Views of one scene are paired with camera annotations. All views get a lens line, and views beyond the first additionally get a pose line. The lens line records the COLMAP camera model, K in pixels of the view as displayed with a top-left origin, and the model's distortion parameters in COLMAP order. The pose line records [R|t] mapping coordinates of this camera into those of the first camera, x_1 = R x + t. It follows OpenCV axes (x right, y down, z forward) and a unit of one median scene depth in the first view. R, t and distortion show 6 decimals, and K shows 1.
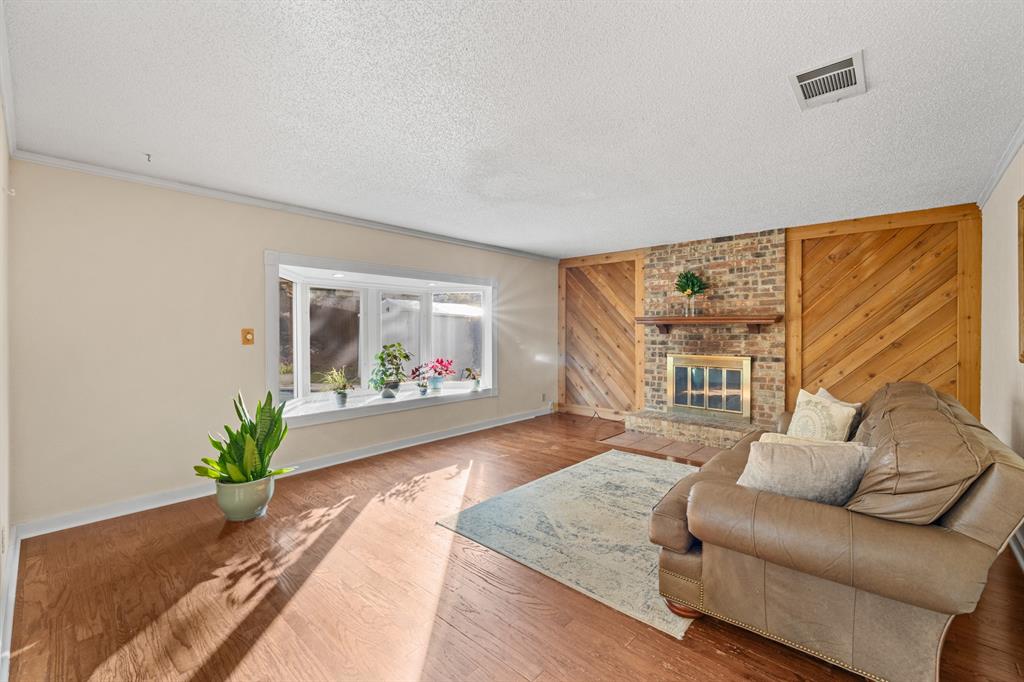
lens RADIAL K [[424.4, 0, 505.1], [0, 424.4, 350.8], [0, 0, 1]] dist [0.000930, -0.000042]
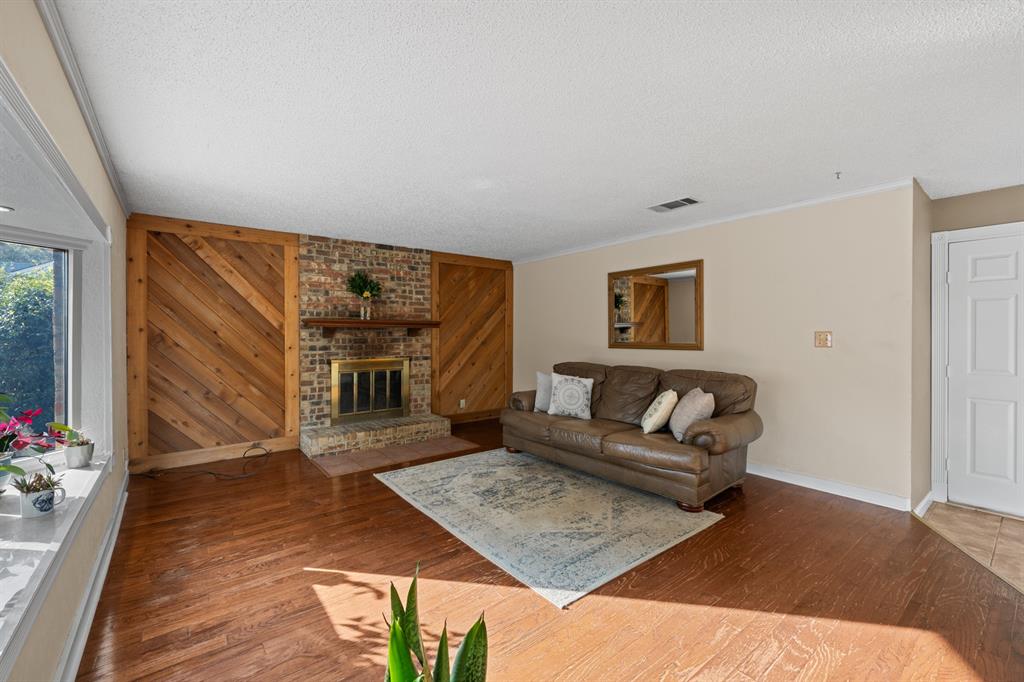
lens RADIAL K [[424.4, 0, 505.1], [0, 424.4, 350.8], [0, 0, 1]] dist [0.000930, -0.000042]
pose [[0.179308, -0.041179, 0.982931, -0.484640], [0.049772, 0.998224, 0.032740, -0.026709], [-0.982533, 0.043052, 0.181039, 0.538931]]
